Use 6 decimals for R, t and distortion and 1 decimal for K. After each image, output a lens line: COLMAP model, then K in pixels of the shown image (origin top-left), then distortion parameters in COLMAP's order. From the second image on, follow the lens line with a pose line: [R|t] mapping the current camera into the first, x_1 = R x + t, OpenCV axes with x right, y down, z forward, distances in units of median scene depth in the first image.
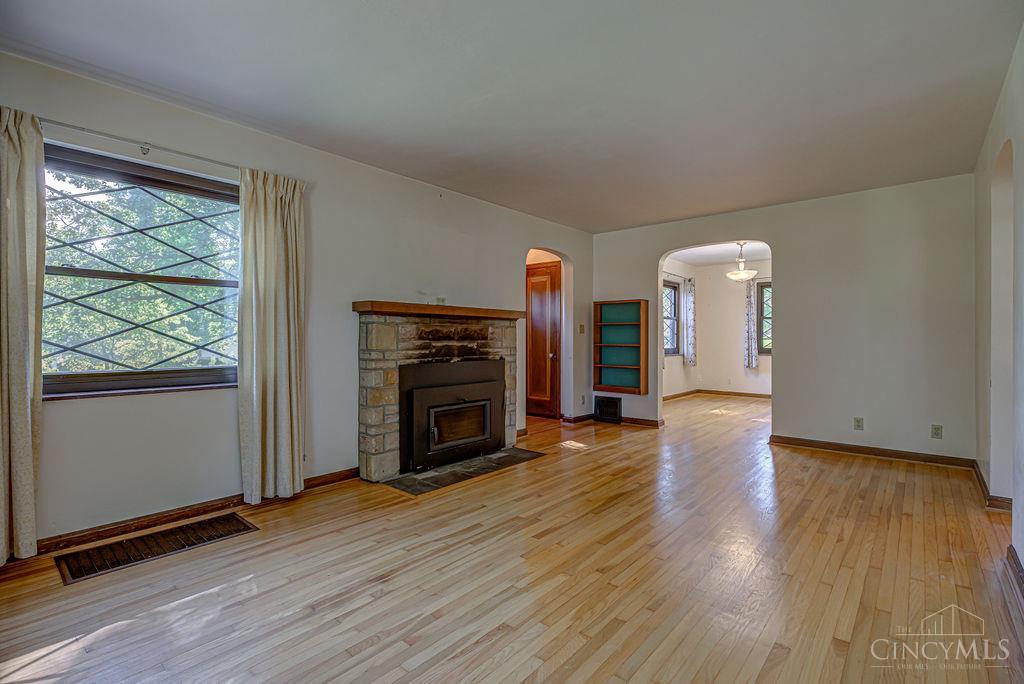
lens RADIAL K [[472.3, 0, 506.2], [0, 472.3, 334.5], [0, 0, 1]] dist [0.000405, -0.000036]
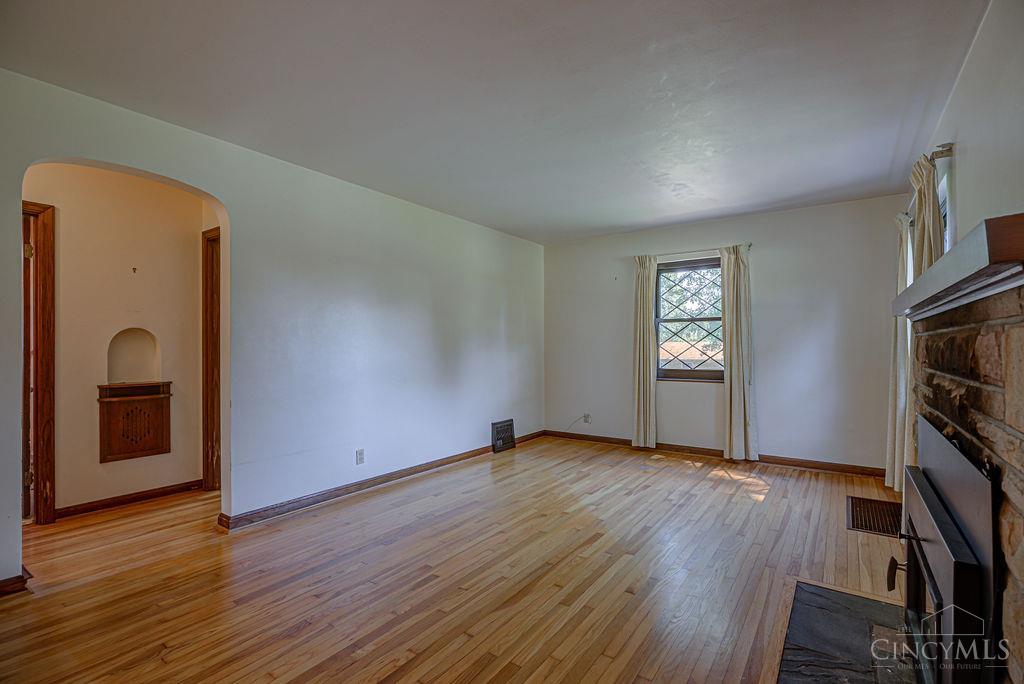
lens RADIAL K [[483.6, 0, 490.7], [0, 483.6, 345.0], [0, 0, 1]] dist [0.002329, 0.000332]
pose [[-0.996928, 0.000697, -0.078323, 0.477903], [0.001108, 0.999986, -0.005207, -0.017983], [0.078319, -0.005278, -0.996914, 2.461637]]
